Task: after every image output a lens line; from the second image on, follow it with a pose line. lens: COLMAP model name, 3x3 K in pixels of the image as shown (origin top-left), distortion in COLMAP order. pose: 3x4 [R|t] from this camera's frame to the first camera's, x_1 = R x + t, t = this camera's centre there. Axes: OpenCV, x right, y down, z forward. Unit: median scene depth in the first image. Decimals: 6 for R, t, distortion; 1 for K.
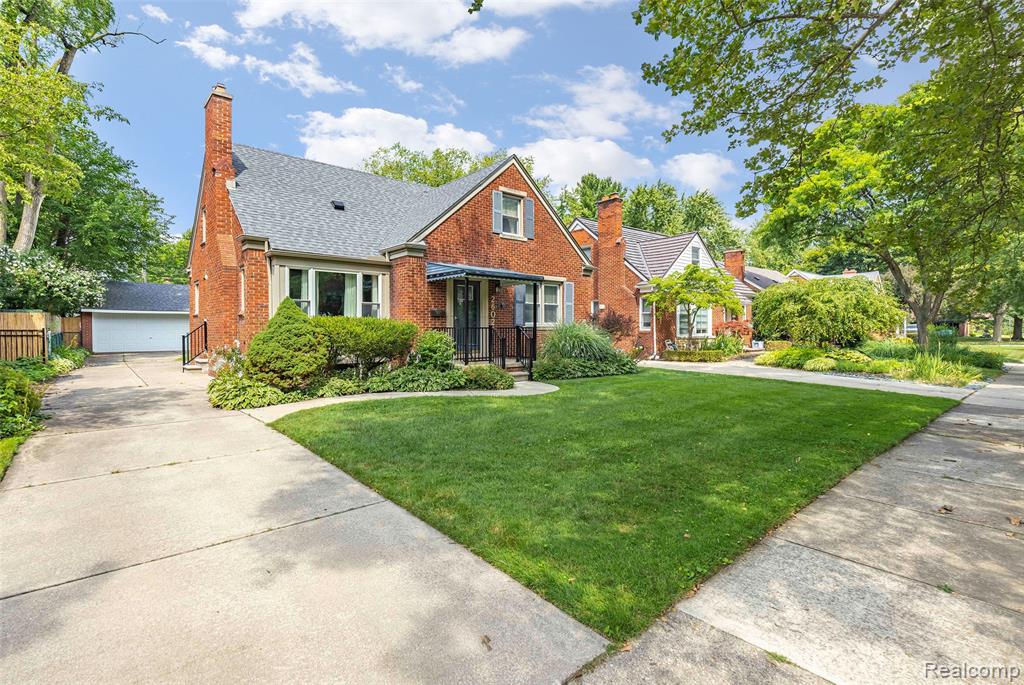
lens RADIAL K [[457.7, 0, 514.6], [0, 457.7, 340.4], [0, 0, 1]] dist [0.000132, -0.000515]
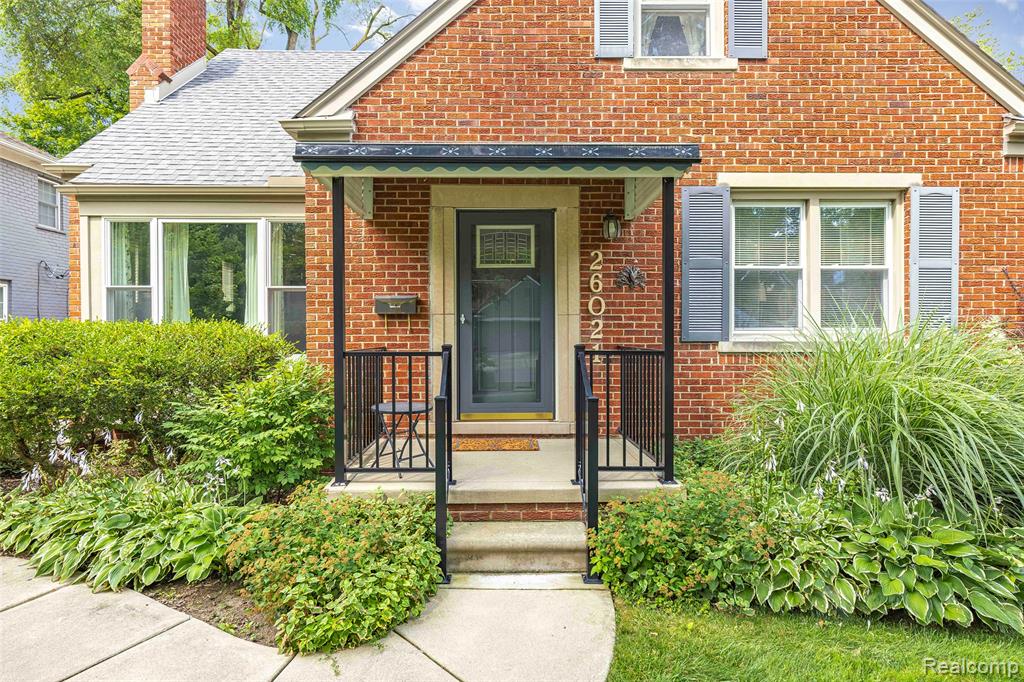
lens RADIAL K [[568.3, 0, 509.1], [0, 568.3, 336.2], [0, 0, 1]] dist [-0.003625, -0.002522]
pose [[0.765665, 0.003715, -0.643228, 0.166953], [-0.016427, 0.999770, -0.013780, -0.028220], [0.643029, 0.021118, 0.765550, 0.646990]]
